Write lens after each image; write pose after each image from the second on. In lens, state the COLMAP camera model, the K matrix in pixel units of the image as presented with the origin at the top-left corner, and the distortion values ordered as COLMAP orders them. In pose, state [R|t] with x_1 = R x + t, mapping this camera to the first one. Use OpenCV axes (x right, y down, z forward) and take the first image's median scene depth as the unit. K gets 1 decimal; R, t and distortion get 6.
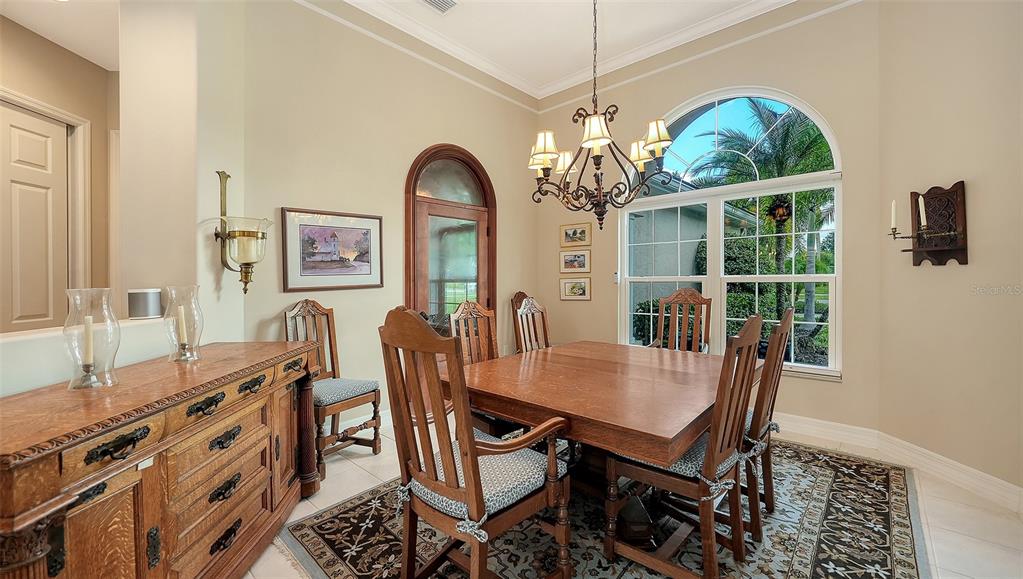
lens RADIAL K [[396.5, 0, 512.8], [0, 396.5, 283.0], [0, 0, 1]] dist [-0.000343, -0.000246]
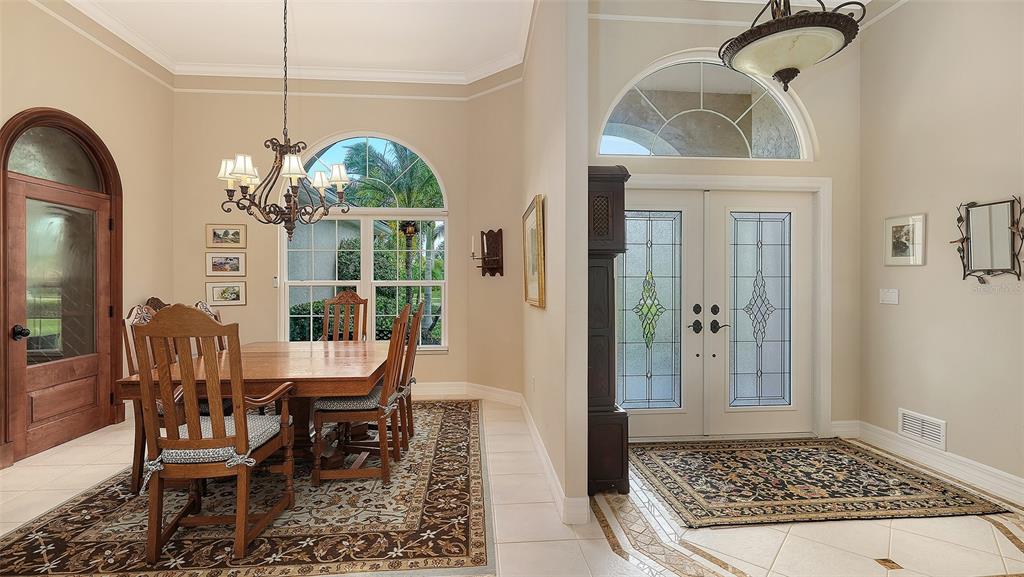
lens RADIAL K [[457.5, 0, 512.0], [0, 457.5, 288.5], [0, 0, 1]] dist [-0.000048, -0.000132]
pose [[0.676388, -0.003388, 0.736538, -0.276161], [0.002872, 0.999994, 0.001962, 0.004489], [-0.736540, 0.000788, 0.676394, -0.342798]]
